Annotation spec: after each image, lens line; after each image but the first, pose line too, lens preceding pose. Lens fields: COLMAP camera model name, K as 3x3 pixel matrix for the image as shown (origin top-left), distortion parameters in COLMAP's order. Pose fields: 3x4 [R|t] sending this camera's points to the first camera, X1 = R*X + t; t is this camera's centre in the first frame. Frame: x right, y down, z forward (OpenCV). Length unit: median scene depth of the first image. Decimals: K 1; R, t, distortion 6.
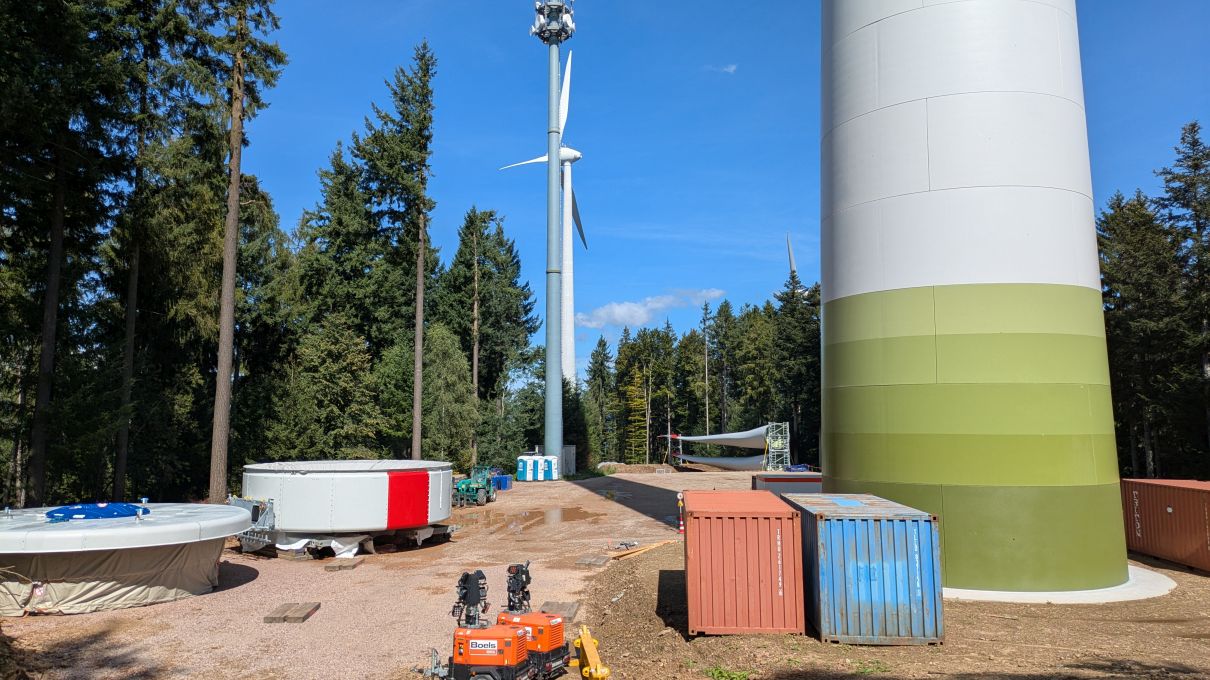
lens RADIAL K [[881.8, 0, 611.6], [0, 881.8, 302.9], [0, 0, 1]] dist [0.025411, -0.073639]
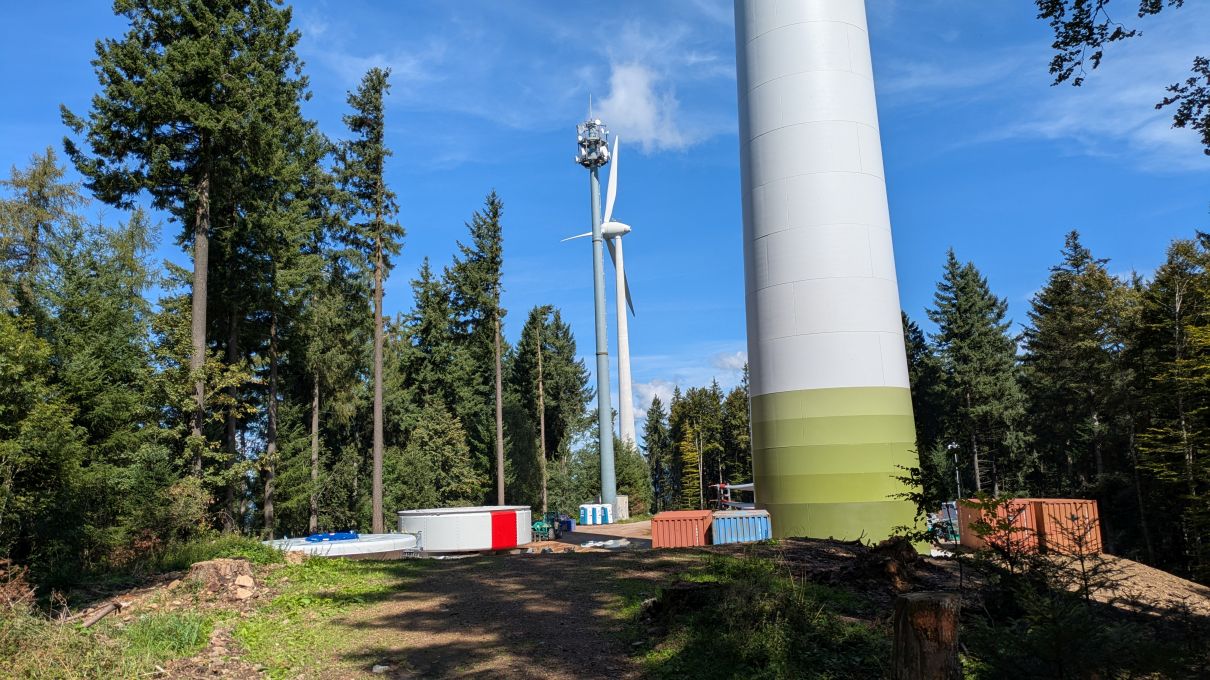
lens RADIAL K [[871.3, 0, 605.0], [0, 871.3, 340.0], [0, 0, 1]] dist [0.006576, -0.067292]
pose [[0.995961, -0.047861, -0.075968, 0.037892], [0.046313, 0.998684, -0.022017, -0.033089], [0.076921, 0.018410, 0.996867, -0.251110]]
